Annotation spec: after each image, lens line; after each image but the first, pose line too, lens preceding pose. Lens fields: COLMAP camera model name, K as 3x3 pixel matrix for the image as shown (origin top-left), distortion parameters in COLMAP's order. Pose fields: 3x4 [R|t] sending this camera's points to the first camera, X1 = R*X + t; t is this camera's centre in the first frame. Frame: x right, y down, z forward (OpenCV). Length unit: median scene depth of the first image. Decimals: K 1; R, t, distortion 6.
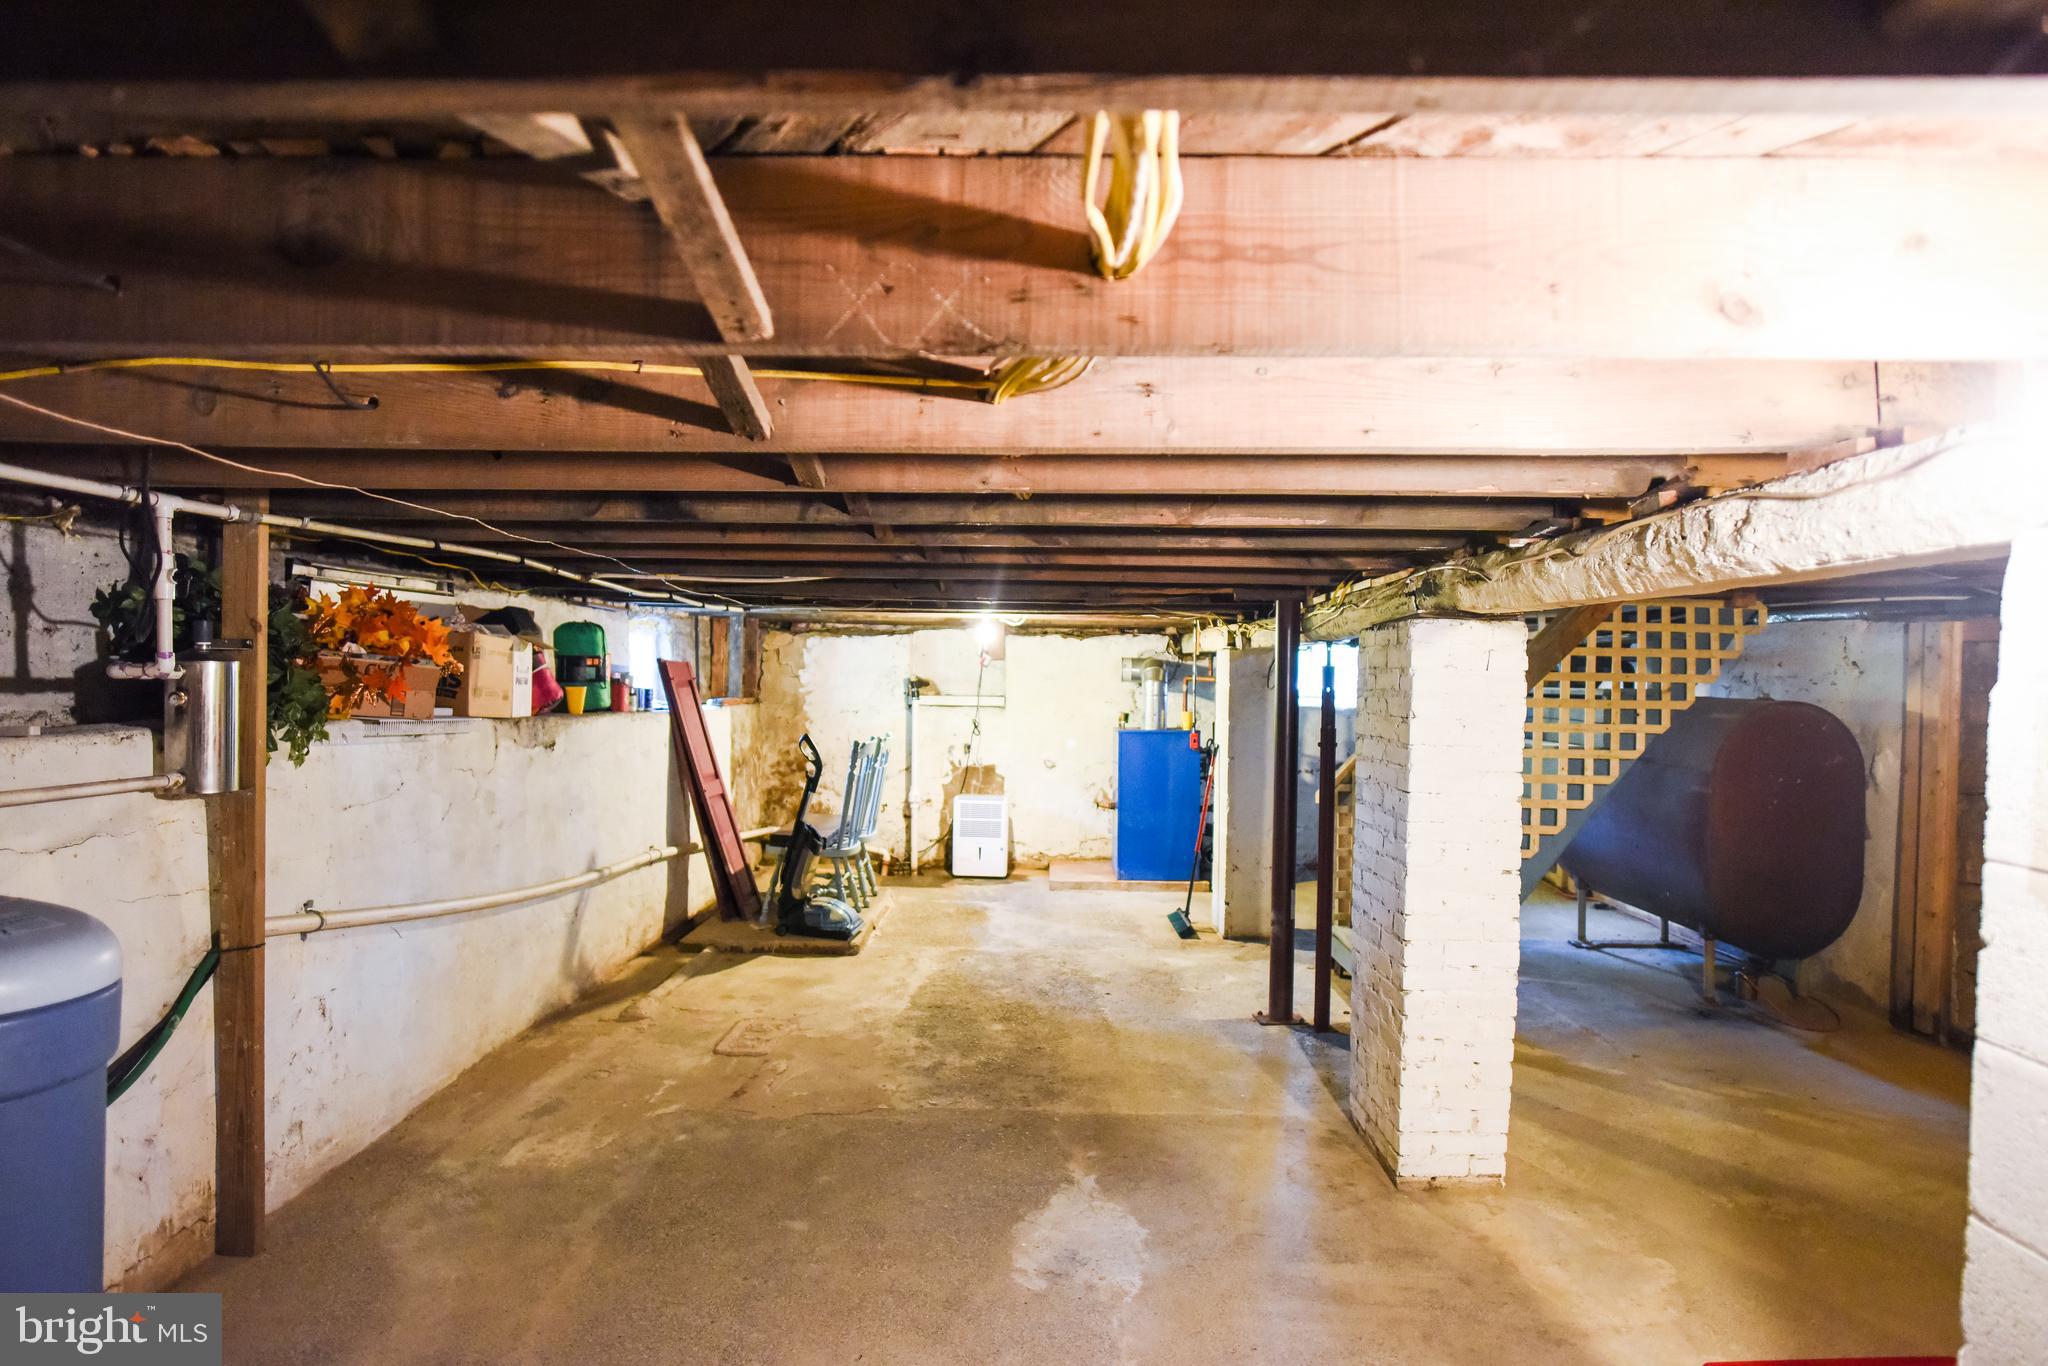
lens RADIAL K [[1173.4, 0, 1024.3], [0, 1173.4, 680.1], [0, 0, 1]] dist [-0.038499, 0.012532]
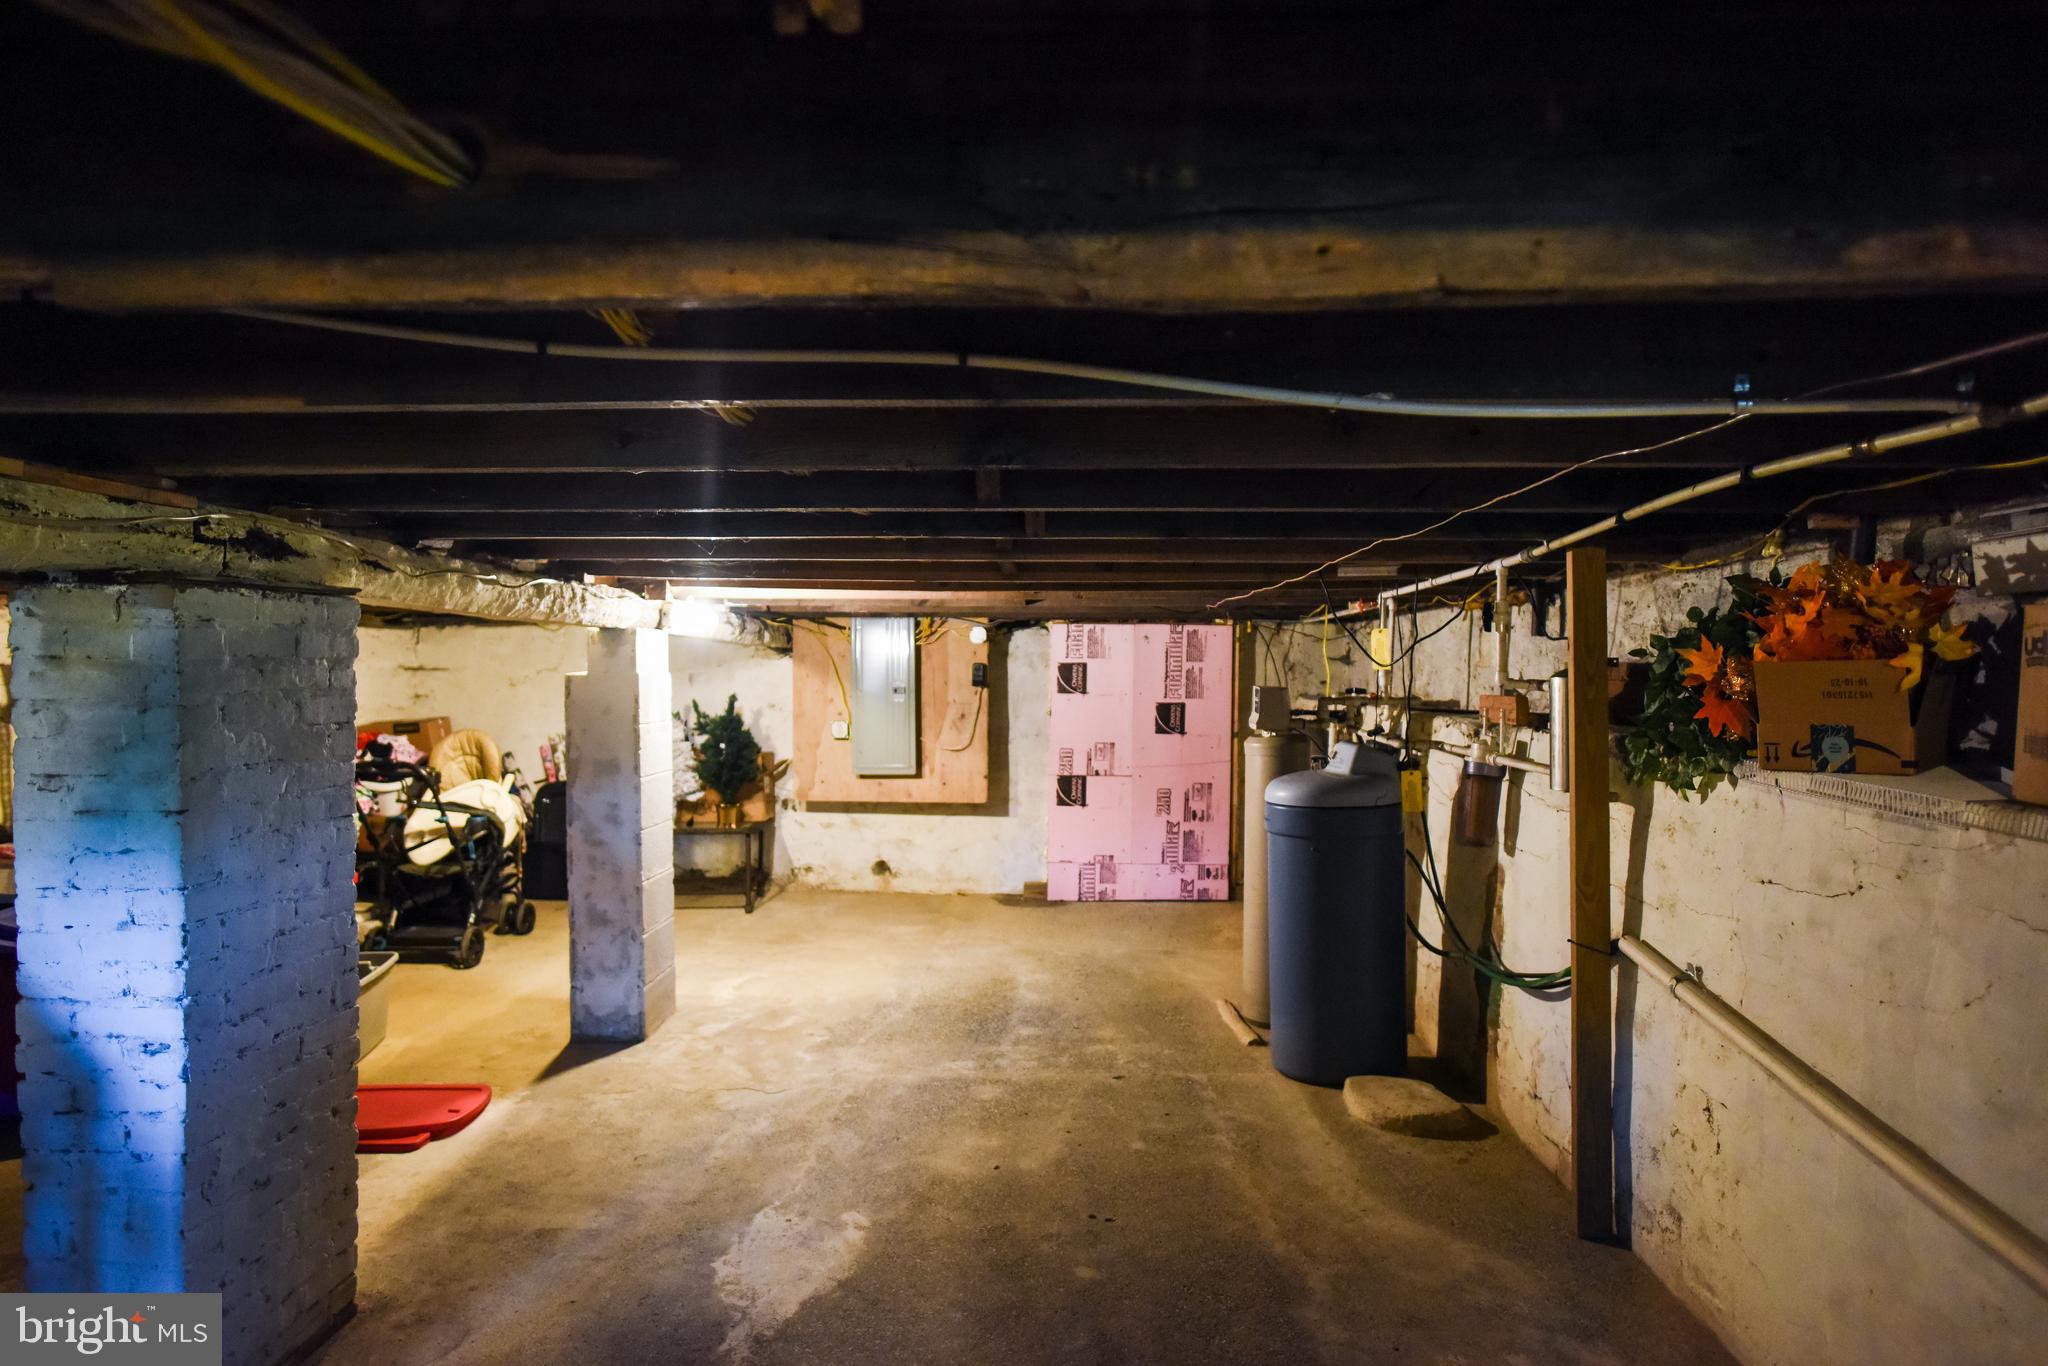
lens RADIAL K [[1173.4, 0, 1022.3], [0, 1173.4, 682.3], [0, 0, 1]] dist [-0.038499, 0.012532]
pose [[-0.999542, -0.020261, 0.022458, -0.157446], [-0.019943, 0.999699, 0.014315, -0.015431], [-0.022741, 0.013861, -0.999645, 1.941342]]
